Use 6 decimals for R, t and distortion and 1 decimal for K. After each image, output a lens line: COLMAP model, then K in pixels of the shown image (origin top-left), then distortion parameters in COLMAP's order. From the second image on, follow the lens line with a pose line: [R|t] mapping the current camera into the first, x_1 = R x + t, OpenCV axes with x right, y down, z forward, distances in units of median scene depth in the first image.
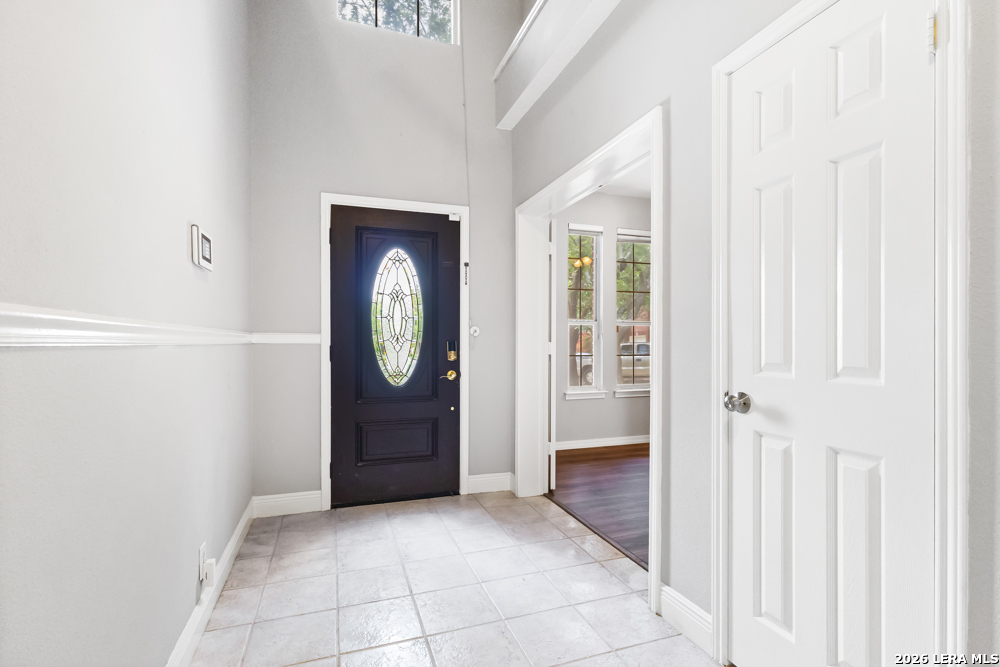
lens RADIAL K [[460.2, 0, 498.4], [0, 460.2, 343.4], [0, 0, 1]] dist [-0.001439, 0.003252]
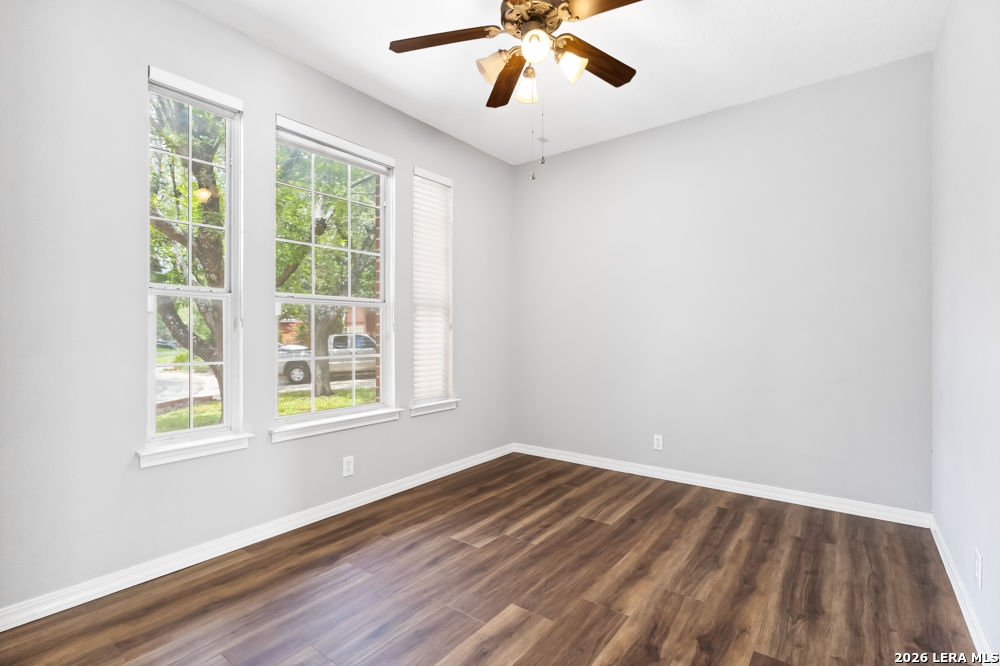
lens RADIAL K [[460.2, 0, 497.9], [0, 460.2, 332.9], [0, 0, 1]] dist [-0.001439, 0.003252]
pose [[0.835554, -0.003238, 0.549399, 0.182973], [0.002987, 0.999995, 0.001351, -0.005061], [-0.549400, 0.000512, 0.835559, 0.434469]]
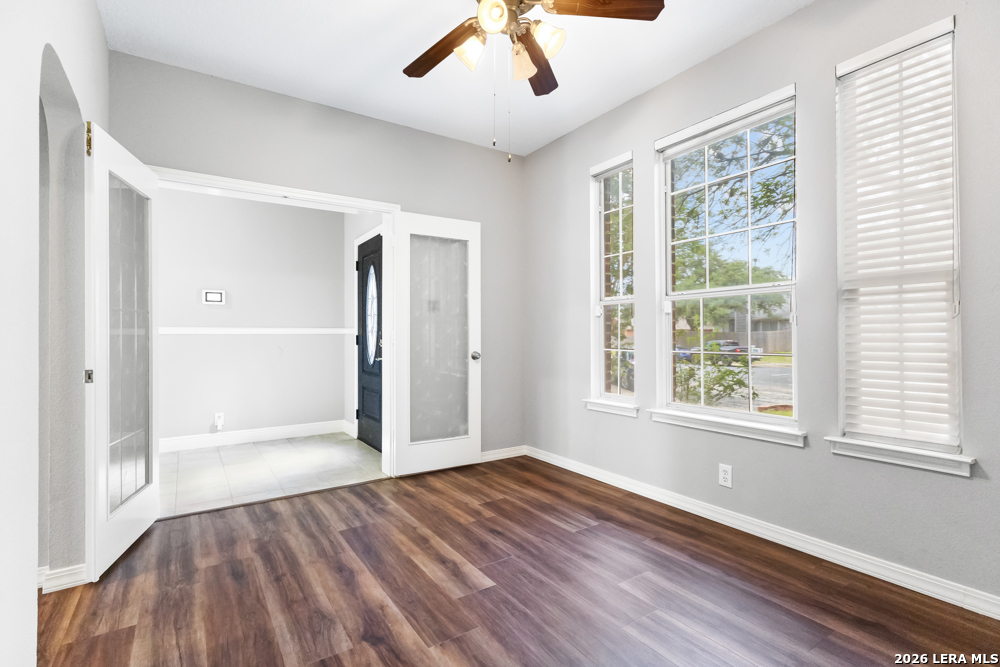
lens RADIAL K [[460.2, 0, 501.0], [0, 460.2, 331.8], [0, 0, 1]] dist [-0.001439, 0.003252]
pose [[0.265316, -0.009685, -0.964113, 0.793301], [0.005220, 0.999949, -0.008608, 0.004534], [0.964147, -0.002749, 0.265353, 0.647012]]
